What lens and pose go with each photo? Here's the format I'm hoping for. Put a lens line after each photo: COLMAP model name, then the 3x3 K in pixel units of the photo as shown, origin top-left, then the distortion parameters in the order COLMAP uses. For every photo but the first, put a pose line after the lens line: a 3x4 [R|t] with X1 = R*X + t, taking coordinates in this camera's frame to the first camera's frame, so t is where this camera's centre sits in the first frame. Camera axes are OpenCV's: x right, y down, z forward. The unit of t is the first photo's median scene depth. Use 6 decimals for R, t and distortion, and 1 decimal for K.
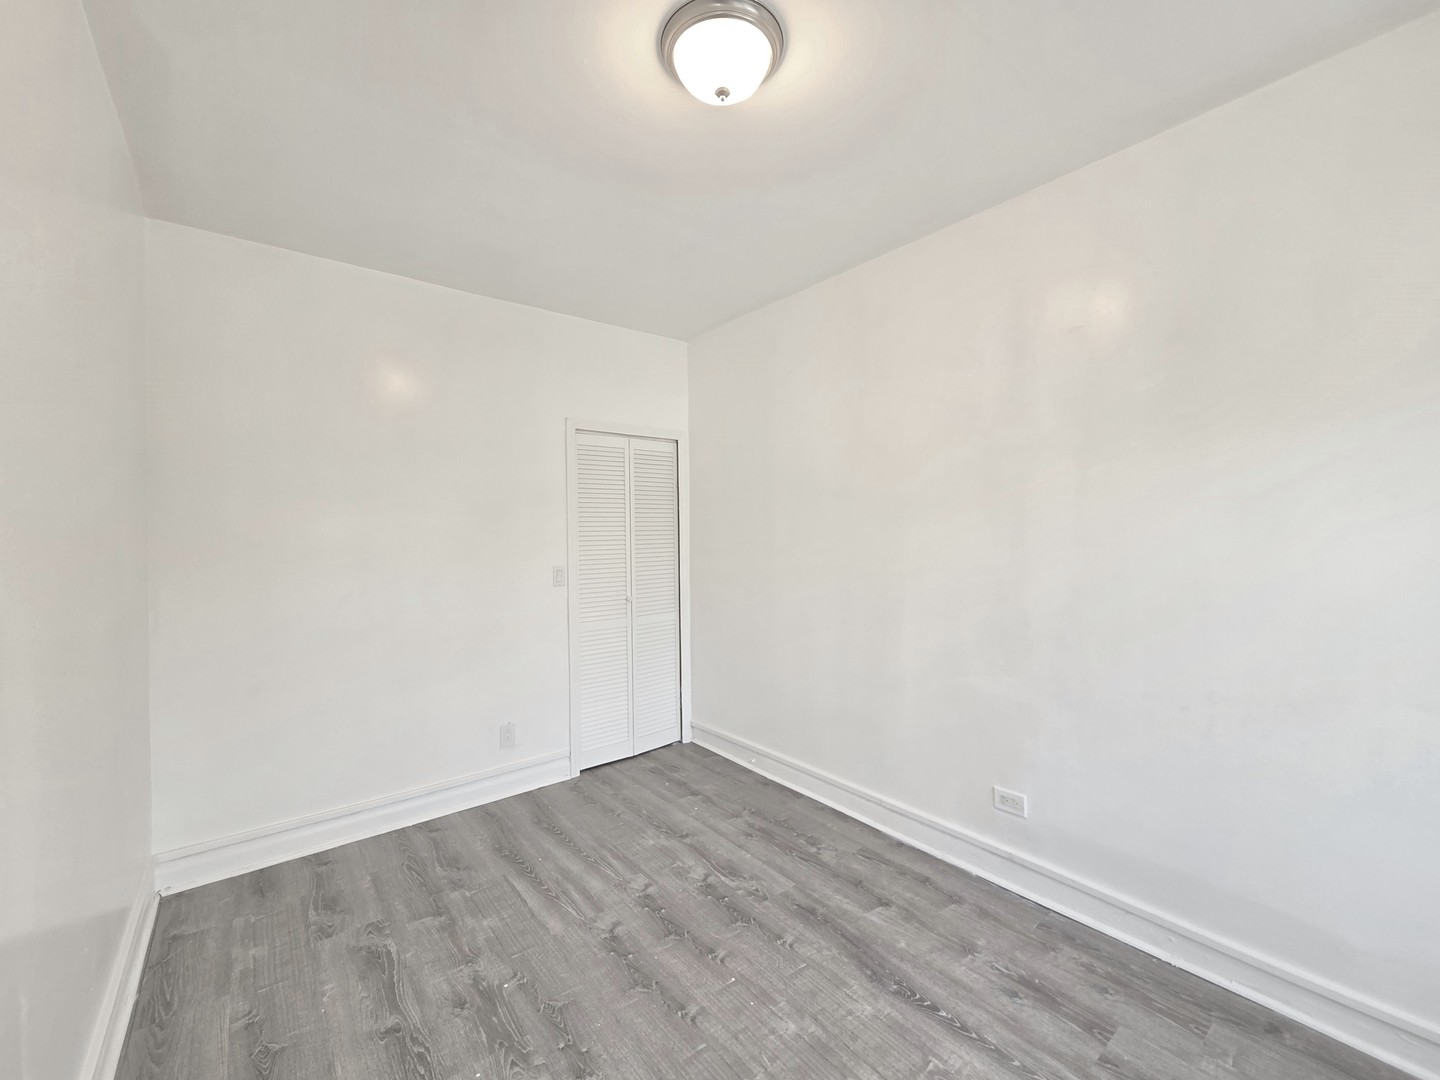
lens RADIAL K [[590.3, 0, 715.0], [0, 590.3, 532.7], [0, 0, 1]] dist [-0.000564, 0.000173]
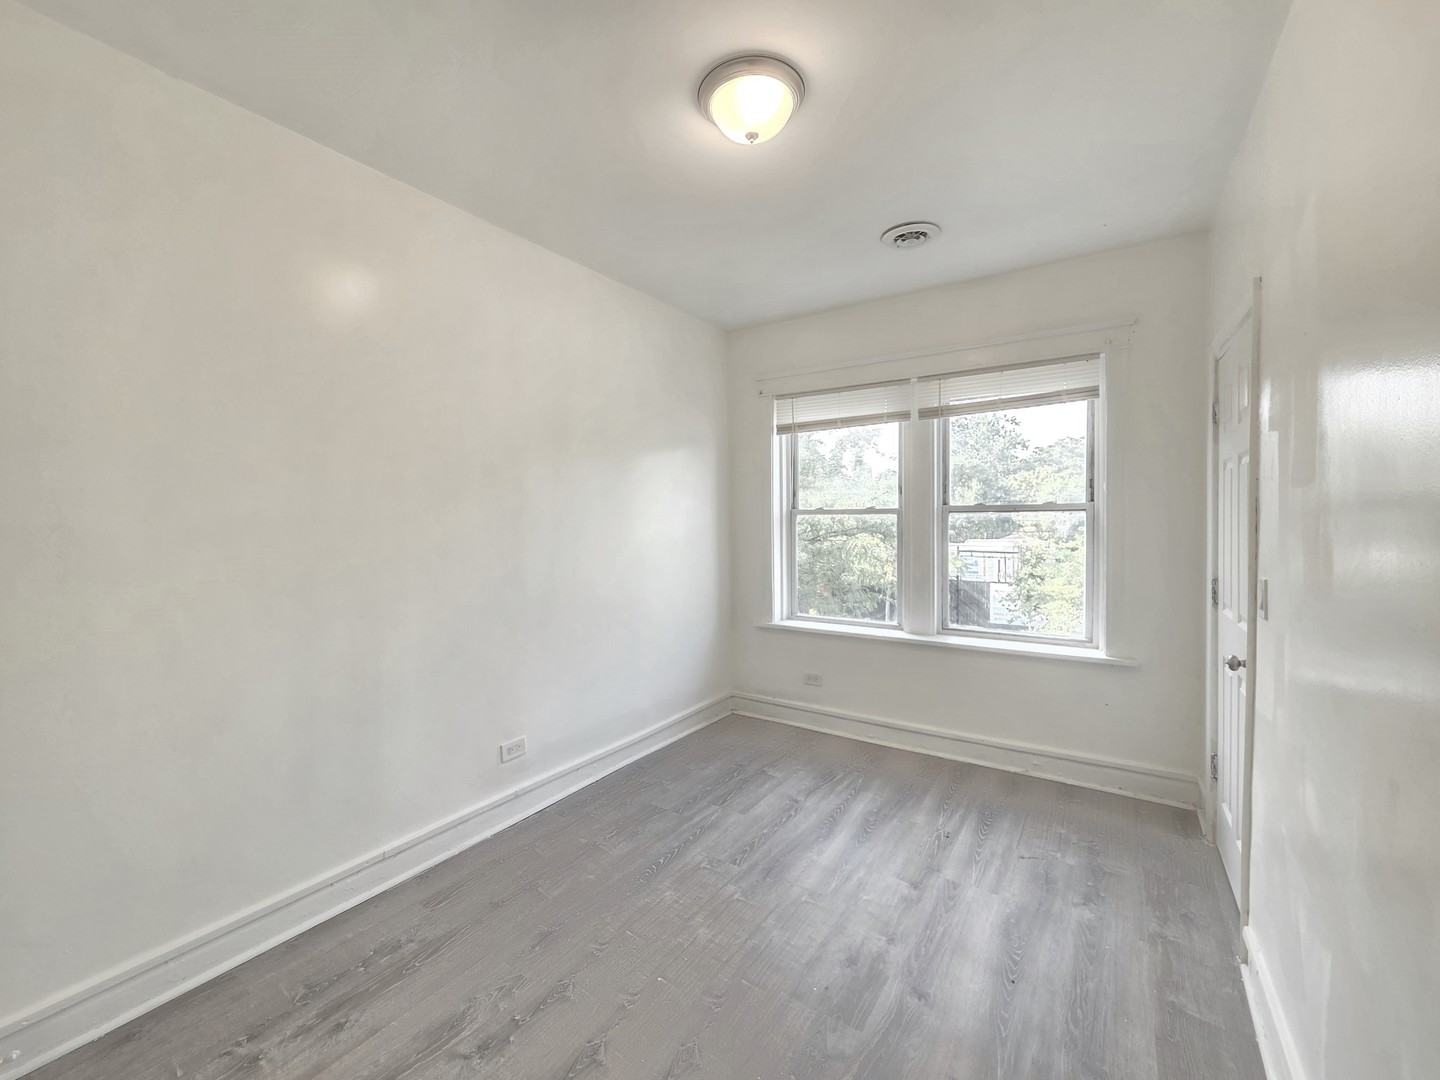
lens RADIAL K [[590.3, 0, 715.0], [0, 590.3, 532.7], [0, 0, 1]] dist [-0.000564, 0.000173]
pose [[-0.305218, -0.005813, 0.952265, -0.698954], [0.013335, 0.999857, 0.010377, 0.020714], [-0.952189, 0.015866, -0.305097, 0.926232]]
